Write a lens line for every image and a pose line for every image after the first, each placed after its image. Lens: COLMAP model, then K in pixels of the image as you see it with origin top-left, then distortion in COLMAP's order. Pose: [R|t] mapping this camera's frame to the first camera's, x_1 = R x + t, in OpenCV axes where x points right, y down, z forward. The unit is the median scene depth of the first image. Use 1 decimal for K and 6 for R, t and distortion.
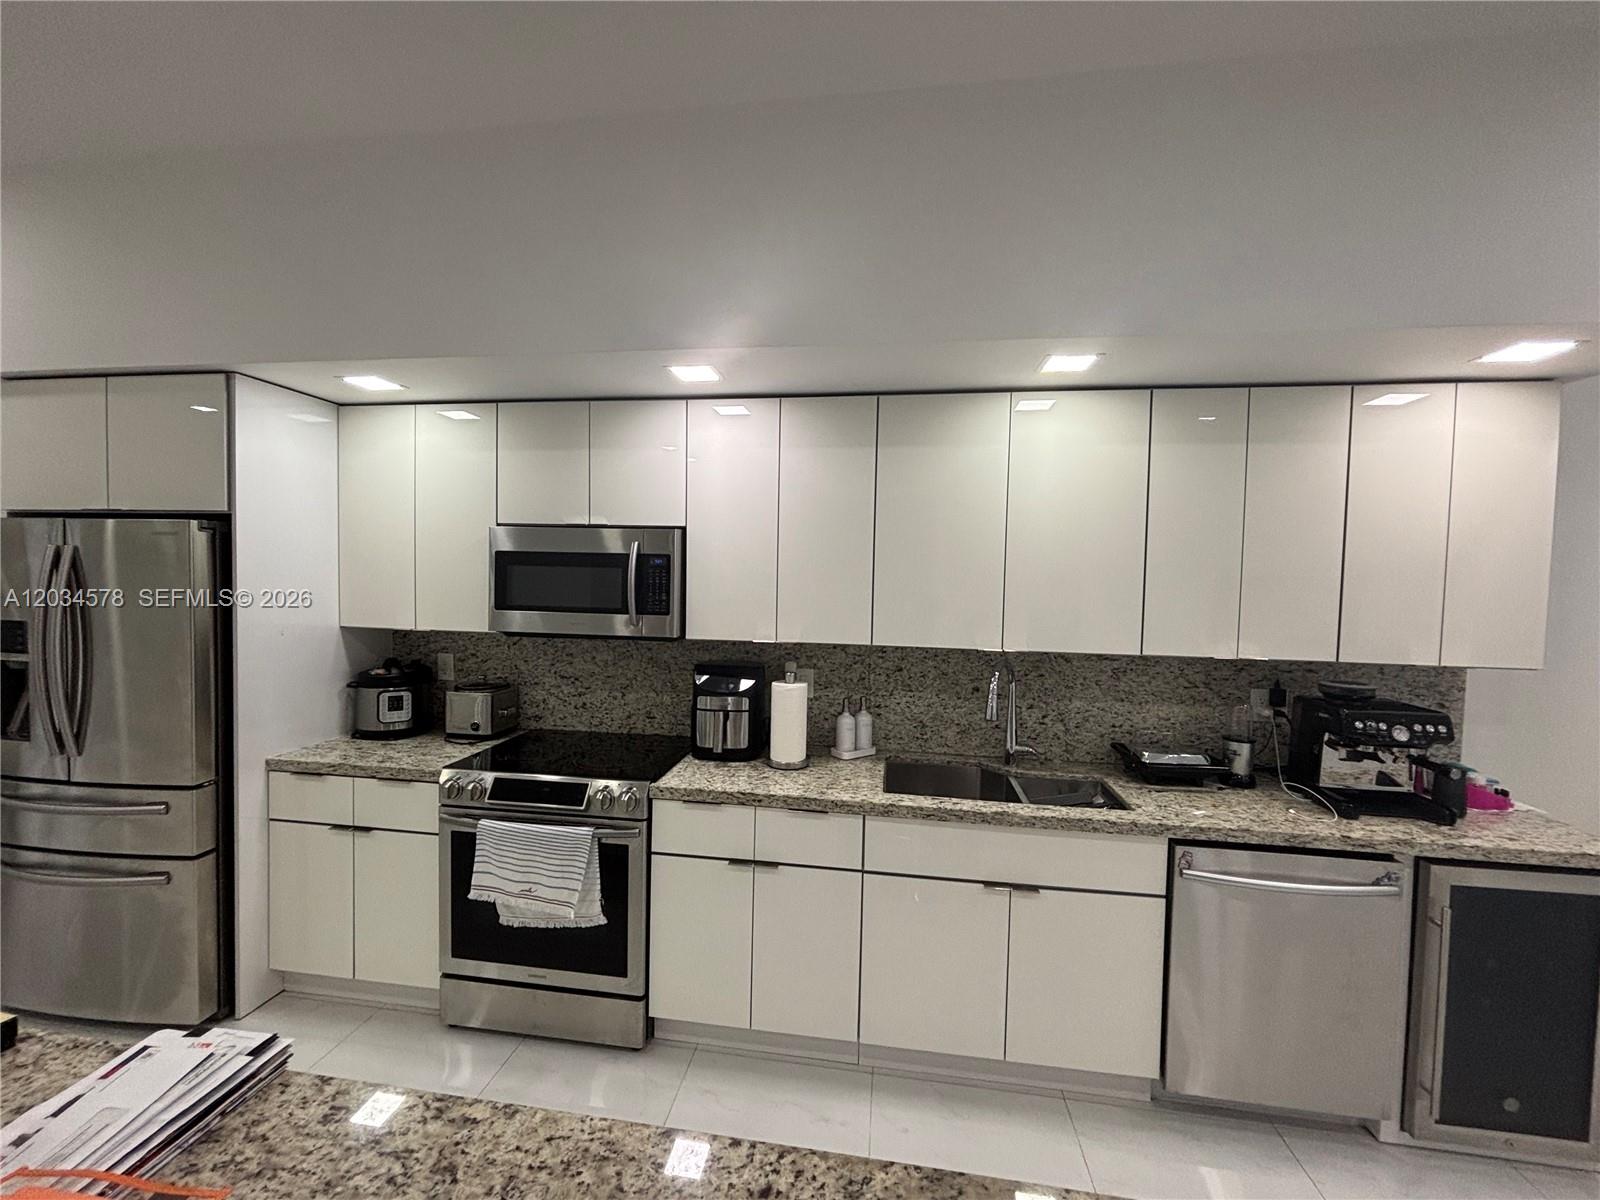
lens RADIAL K [[647.6, 0, 799.2], [0, 647.6, 595.2], [0, 0, 1]] dist [0.001891, 0.000897]
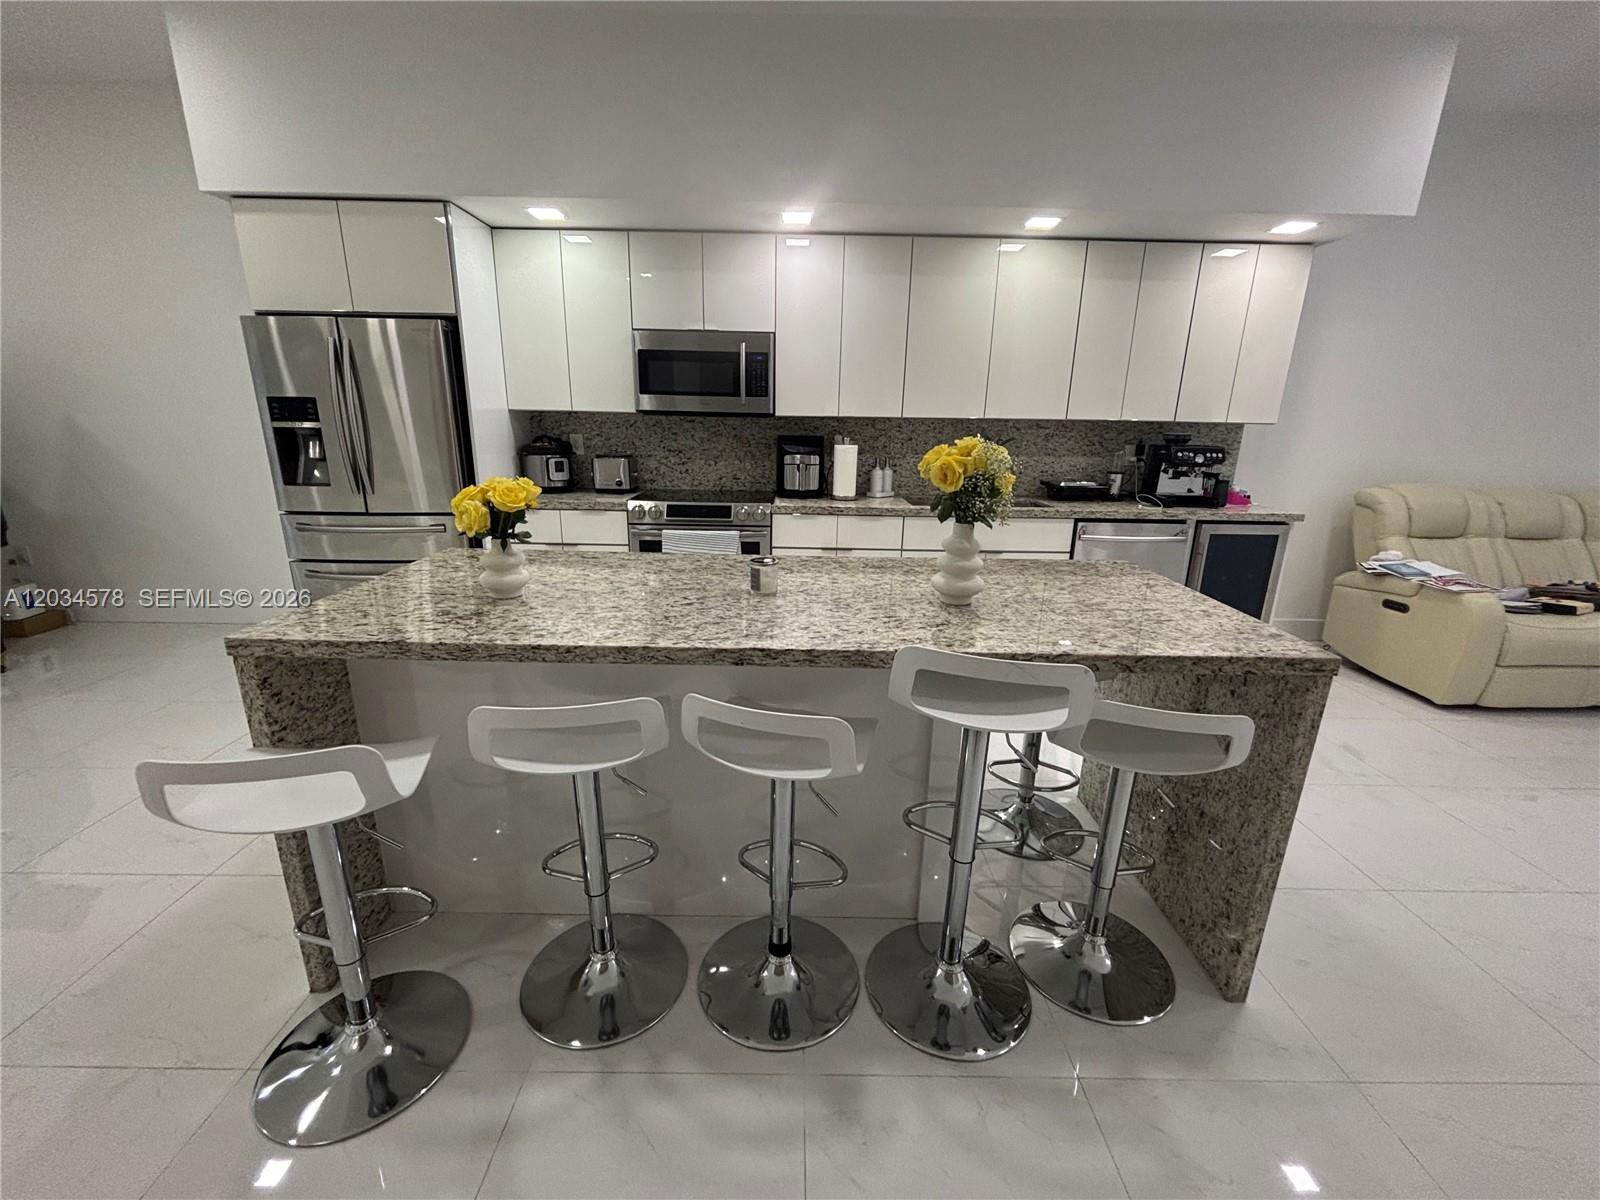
lens RADIAL K [[647.6, 0, 797.4], [0, 647.6, 596.5], [0, 0, 1]] dist [0.001891, 0.000897]
pose [[0.989044, -0.042089, 0.141496, -0.386339], [0.007679, 0.971865, 0.235412, 0.134080], [-0.147423, -0.231747, 0.961540, -0.564384]]
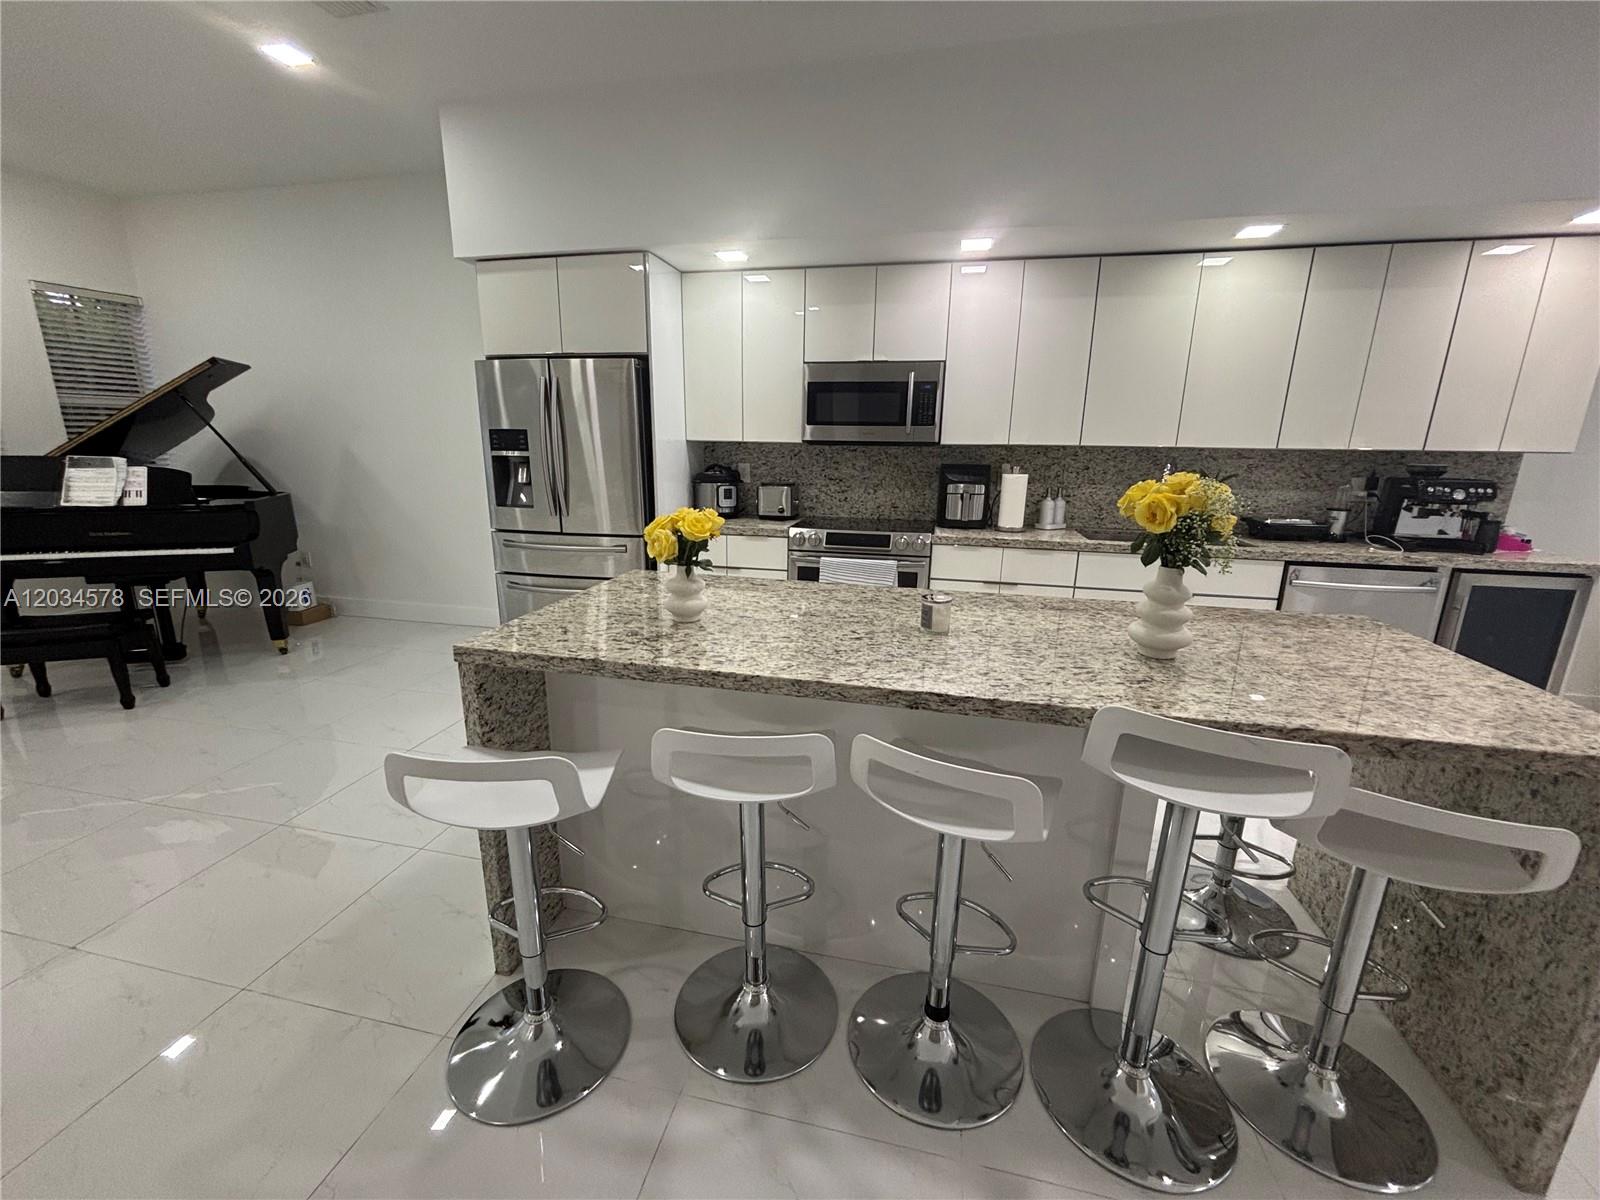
lens RADIAL K [[647.6, 0, 798.1], [0, 647.6, 598.3], [0, 0, 1]] dist [0.001891, 0.000897]
pose [[0.997339, 0.012230, -0.071869, -0.421109], [0.002442, 0.979671, 0.200594, 0.125175], [0.072861, -0.200236, 0.977035, -0.542912]]
